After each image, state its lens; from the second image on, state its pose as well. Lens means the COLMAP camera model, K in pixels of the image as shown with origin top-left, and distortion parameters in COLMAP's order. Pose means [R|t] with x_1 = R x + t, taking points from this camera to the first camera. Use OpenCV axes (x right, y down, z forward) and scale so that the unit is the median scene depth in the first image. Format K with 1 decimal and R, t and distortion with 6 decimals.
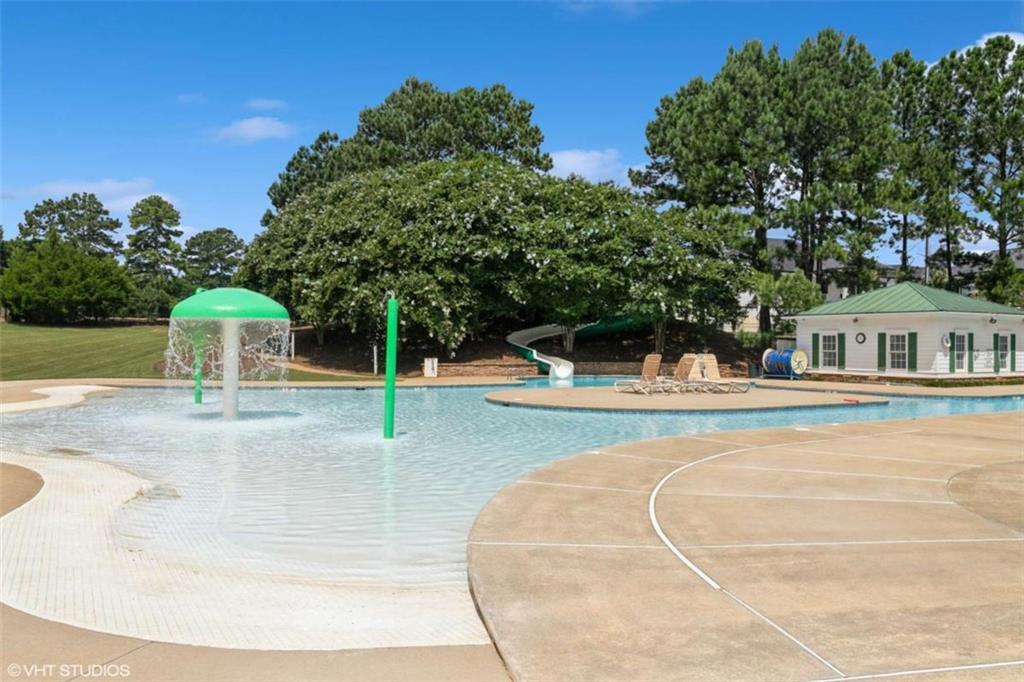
lens RADIAL K [[837.5, 0, 512.0], [0, 837.5, 341.0], [0, 0, 1]] dist [-0.003702, -0.002594]
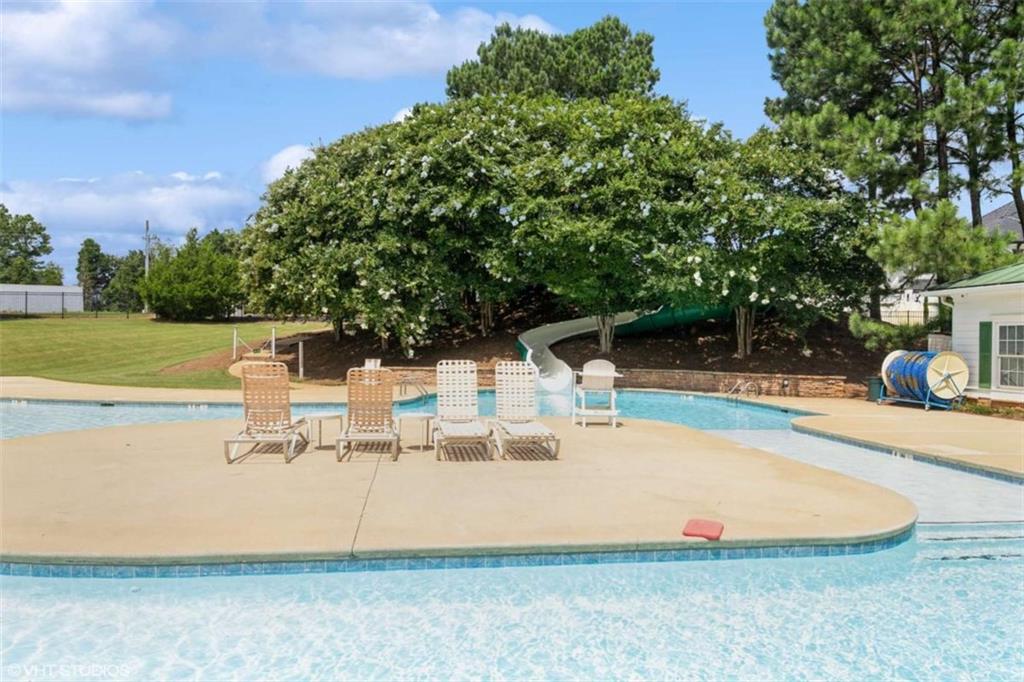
lens RADIAL K [[752.4, 0, 512.0], [0, 752.4, 341.0], [0, 0, 1]] dist [-0.004488, 0.001304]
pose [[0.914061, 0.005582, -0.405538, 0.276445], [-0.006371, 0.999980, -0.000598, 0.004924], [0.405526, 0.003130, 0.914078, 0.443595]]
